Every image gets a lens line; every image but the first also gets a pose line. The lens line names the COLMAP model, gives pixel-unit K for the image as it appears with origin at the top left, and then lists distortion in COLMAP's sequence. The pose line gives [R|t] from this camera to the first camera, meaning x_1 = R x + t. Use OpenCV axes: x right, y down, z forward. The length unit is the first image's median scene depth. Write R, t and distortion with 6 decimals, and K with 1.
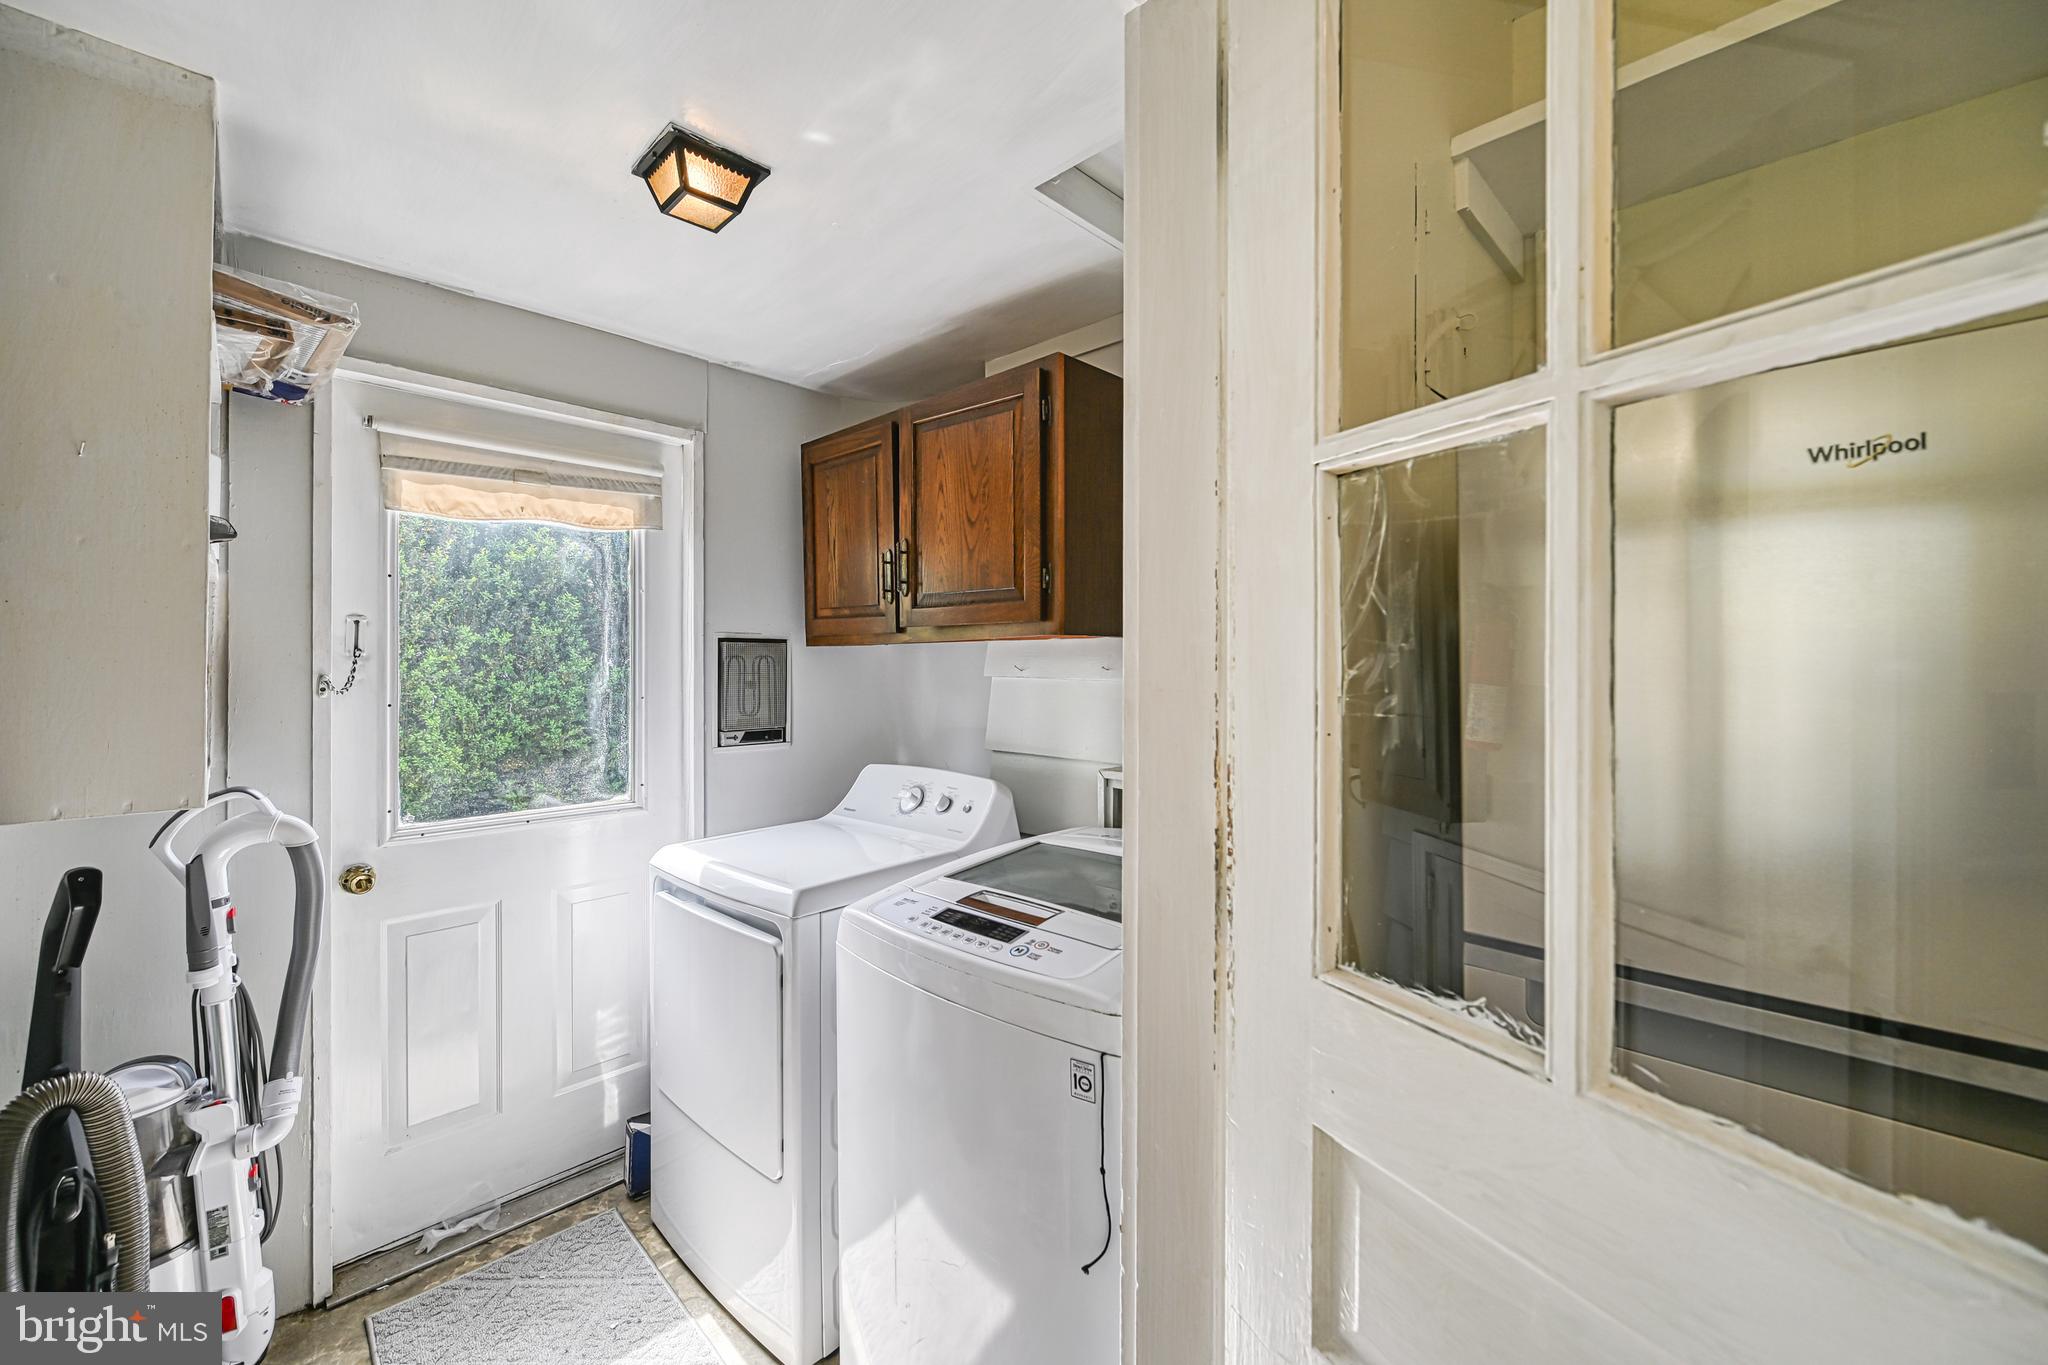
lens RADIAL K [[816.7, 0, 1031.8], [0, 816.7, 657.1], [0, 0, 1]] dist [-0.002123, -0.000527]
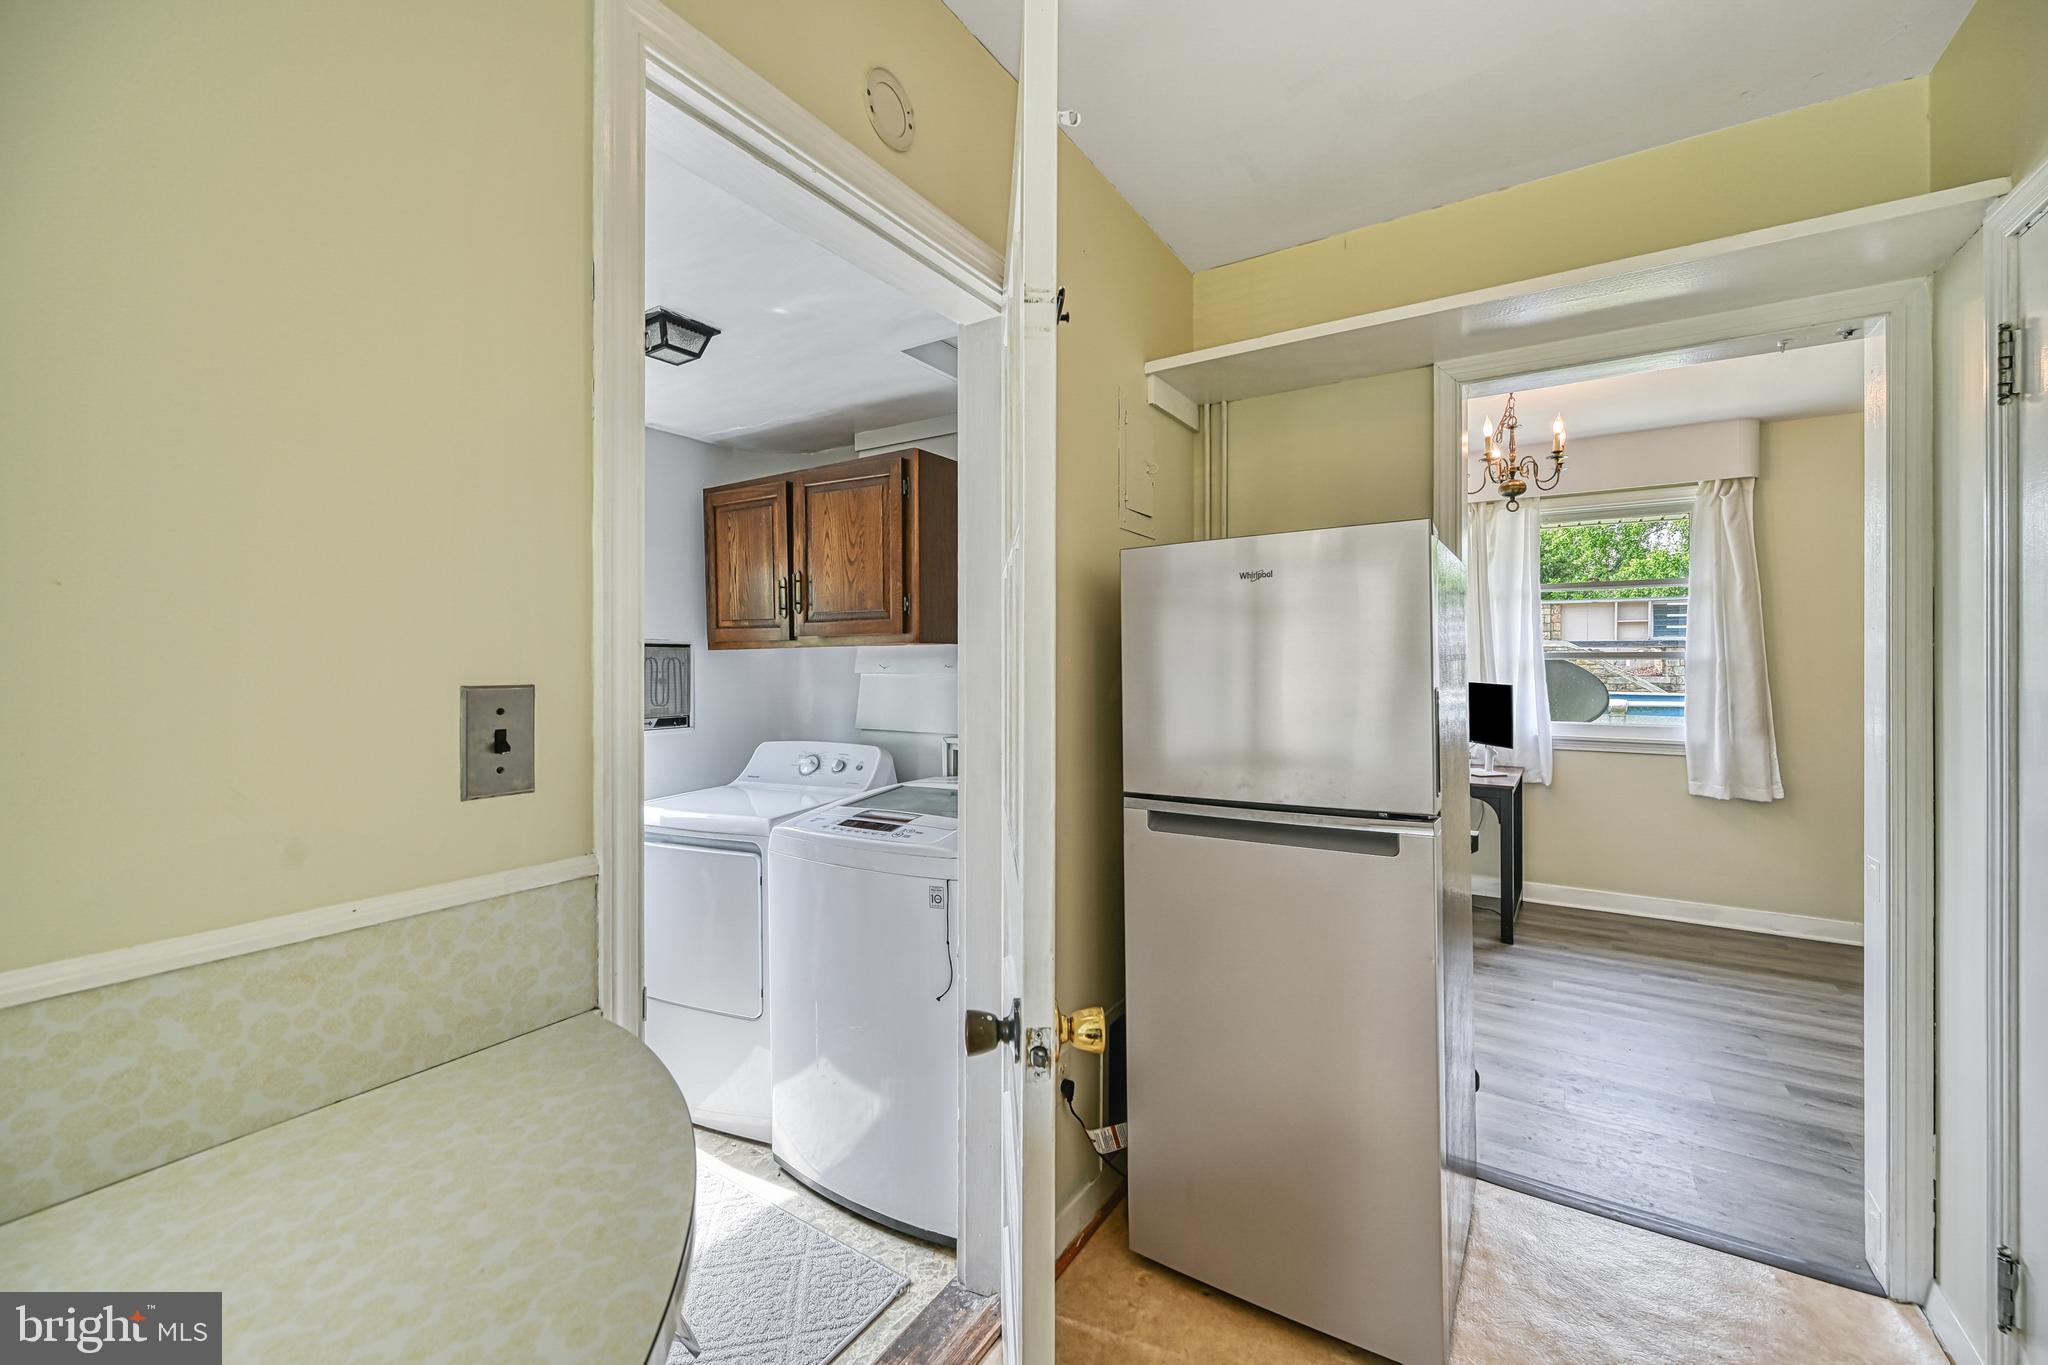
lens RADIAL K [[816.7, 0, 1031.8], [0, 816.7, 657.1], [0, 0, 1]] dist [-0.002123, -0.000527]
pose [[0.980854, -0.002940, 0.194720, -0.042724], [0.002807, 0.999996, 0.000957, -0.002938], [-0.194722, -0.000392, 0.980858, -0.425560]]
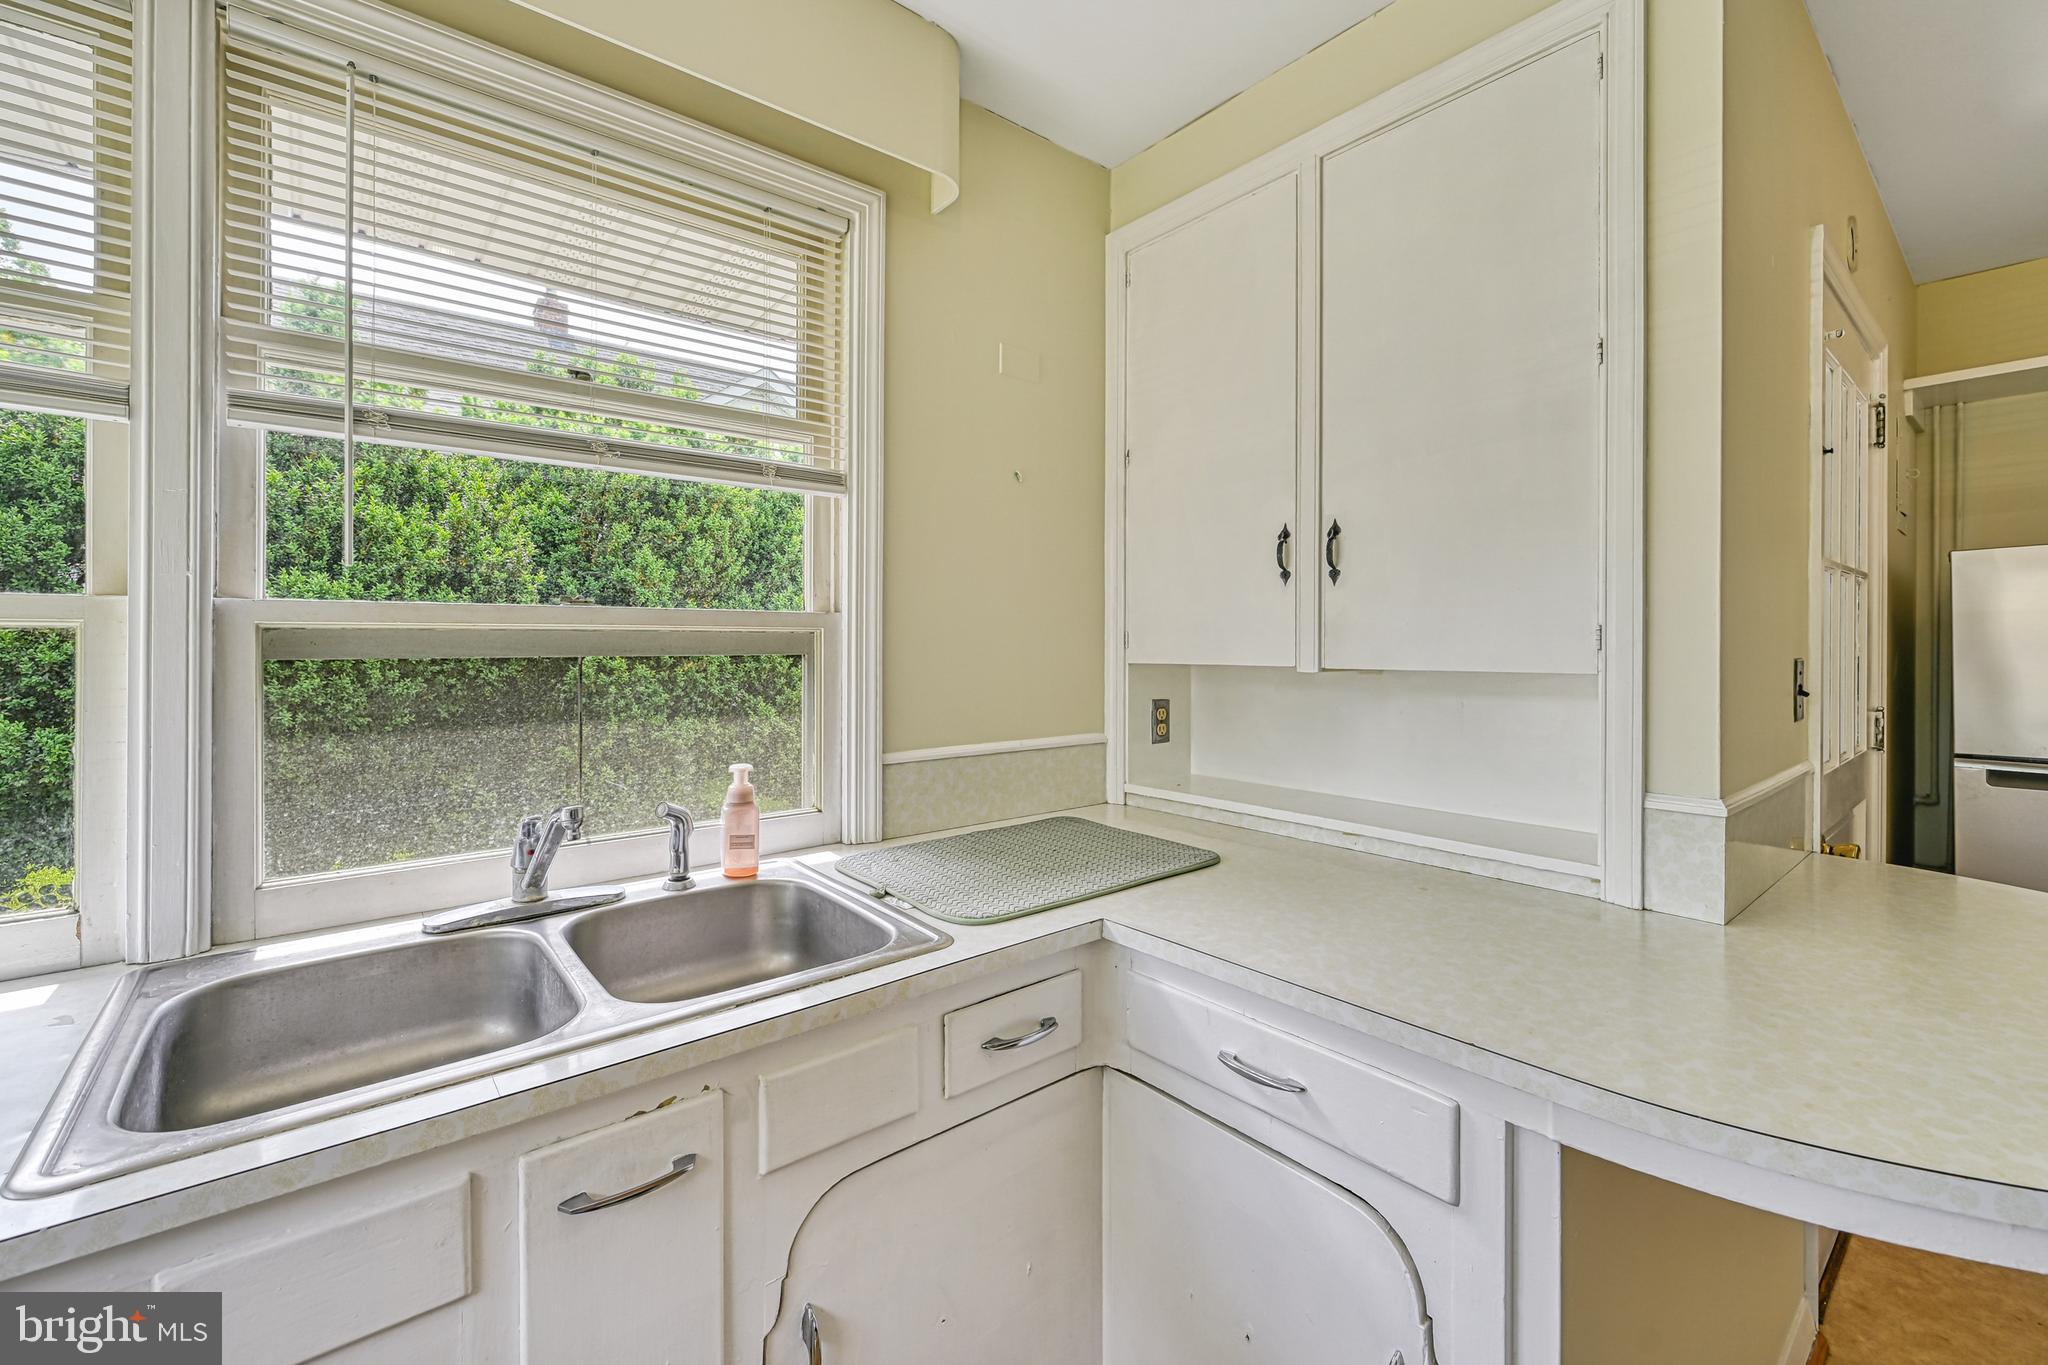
lens RADIAL K [[850.6, 0, 1045.4], [0, 850.6, 641.7], [0, 0, 1]] dist [-0.000948, -0.000194]
pose [[0.994012, -0.002892, -0.109235, -0.834897], [0.003425, 0.999983, 0.004693, -0.010648], [0.109220, -0.005039, 0.994005, -0.807009]]
